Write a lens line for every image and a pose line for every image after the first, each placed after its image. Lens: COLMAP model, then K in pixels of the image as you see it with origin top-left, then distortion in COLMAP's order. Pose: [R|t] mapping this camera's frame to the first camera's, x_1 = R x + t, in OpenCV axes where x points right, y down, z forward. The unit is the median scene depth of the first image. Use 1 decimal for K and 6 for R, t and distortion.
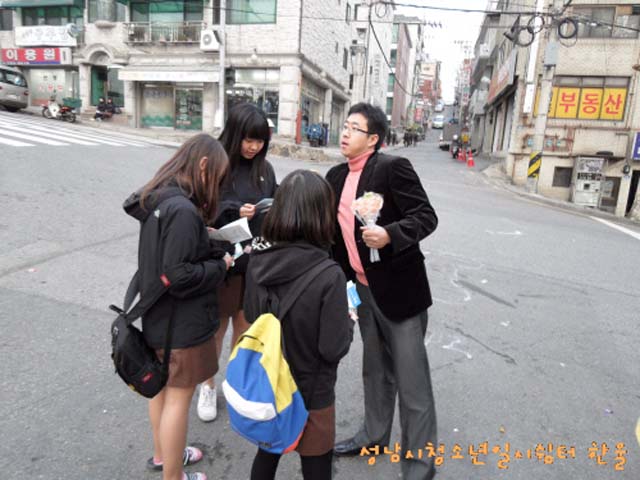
lens RADIAL K [[448.9, 0, 320.0], [0, 448.9, 240.0], [0, 0, 1]] dist [0.005487, -0.021865]
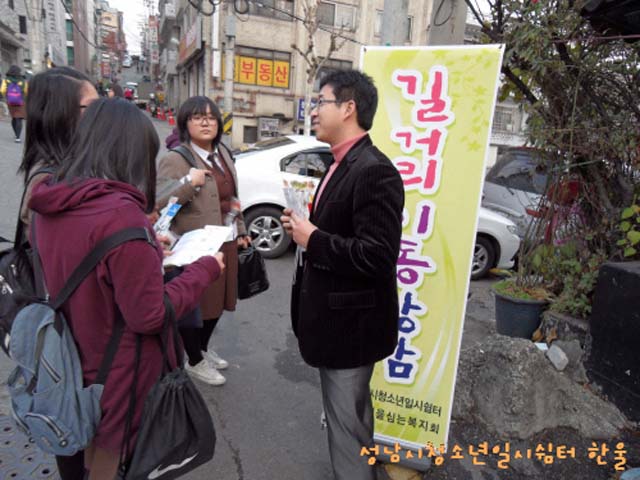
lens RADIAL K [[448.9, 0, 320.0], [0, 448.9, 240.0], [0, 0, 1]] dist [0.005487, -0.021865]
pose [[0.802294, -0.137332, 0.580916, -0.033940], [0.087746, 0.989736, 0.112795, 0.015036], [-0.590444, -0.039522, 0.806110, -0.065699]]
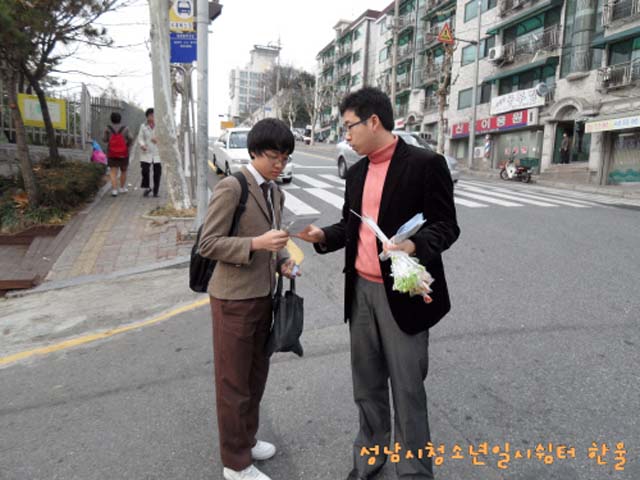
lens RADIAL K [[452.5, 0, 319.0], [0, 452.5, 240.1], [0, 0, 1]] dist [0.004005, -0.015430]
pose [[0.563045, 0.053753, -0.824676, 0.004913], [-0.160956, 0.985906, -0.045631, -0.022774], [0.810600, 0.158429, 0.563762, 0.104628]]
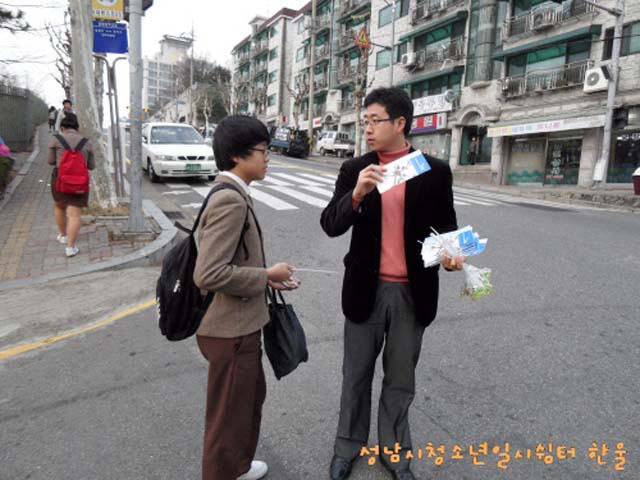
lens RADIAL K [[452.5, 0, 319.0], [0, 452.5, 240.1], [0, 0, 1]] dist [0.004005, -0.015430]
pose [[0.705256, 0.049410, -0.707229, -0.000508], [-0.137229, 0.988216, -0.067805, -0.020496], [0.695544, 0.144872, 0.703726, 0.089752]]
